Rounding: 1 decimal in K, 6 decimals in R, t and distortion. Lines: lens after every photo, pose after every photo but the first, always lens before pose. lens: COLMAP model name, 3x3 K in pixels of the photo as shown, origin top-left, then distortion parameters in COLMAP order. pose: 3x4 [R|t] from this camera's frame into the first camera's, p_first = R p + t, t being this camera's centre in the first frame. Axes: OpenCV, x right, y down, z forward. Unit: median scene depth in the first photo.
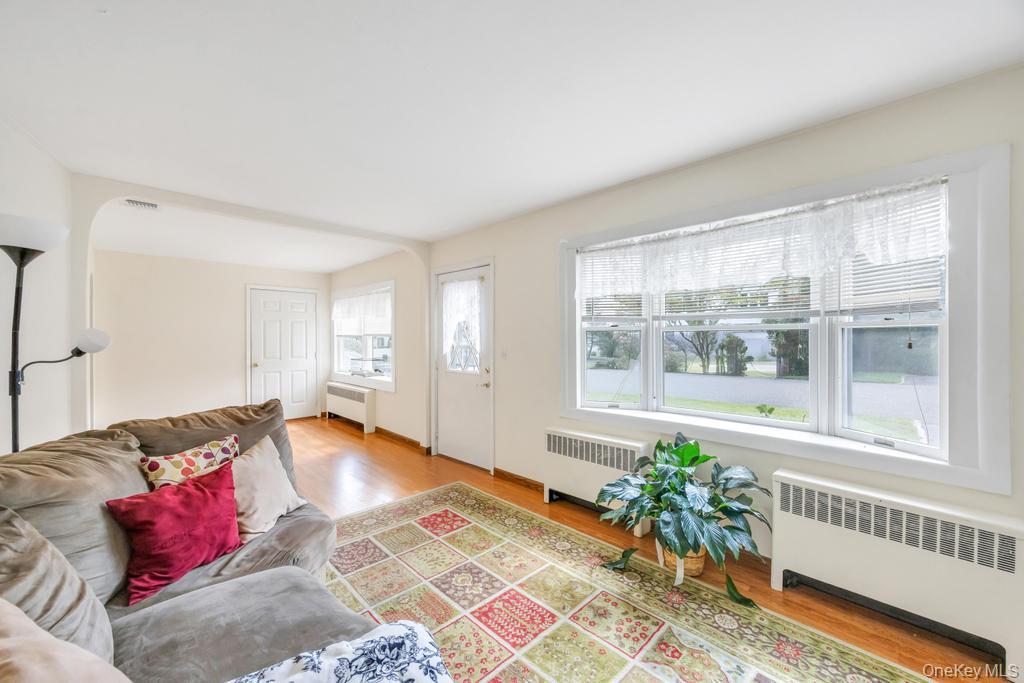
lens RADIAL K [[395.6, 0, 513.0], [0, 395.6, 336.8], [0, 0, 1]] dist [-0.002254, 0.000078]
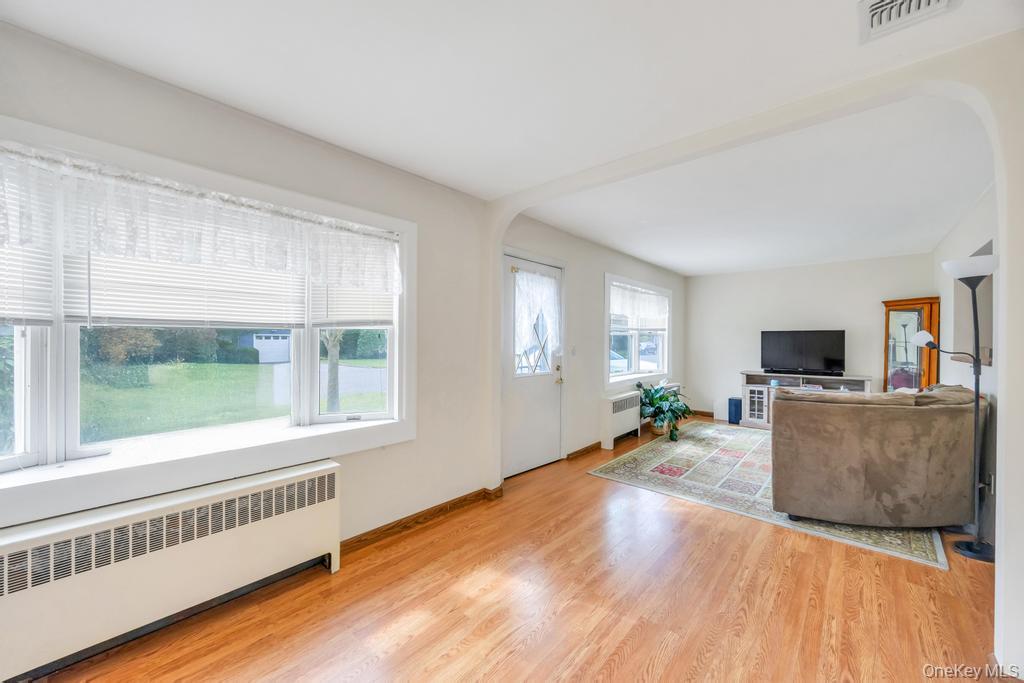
lens RADIAL K [[395.6, 0, 513.2], [0, 395.6, 344.6], [0, 0, 1]] dist [-0.002254, 0.000078]
pose [[-0.058621, -0.002394, 0.998277, -1.243595], [0.006784, 0.999973, 0.002796, 0.020756], [-0.998257, 0.006937, -0.058603, 1.329700]]
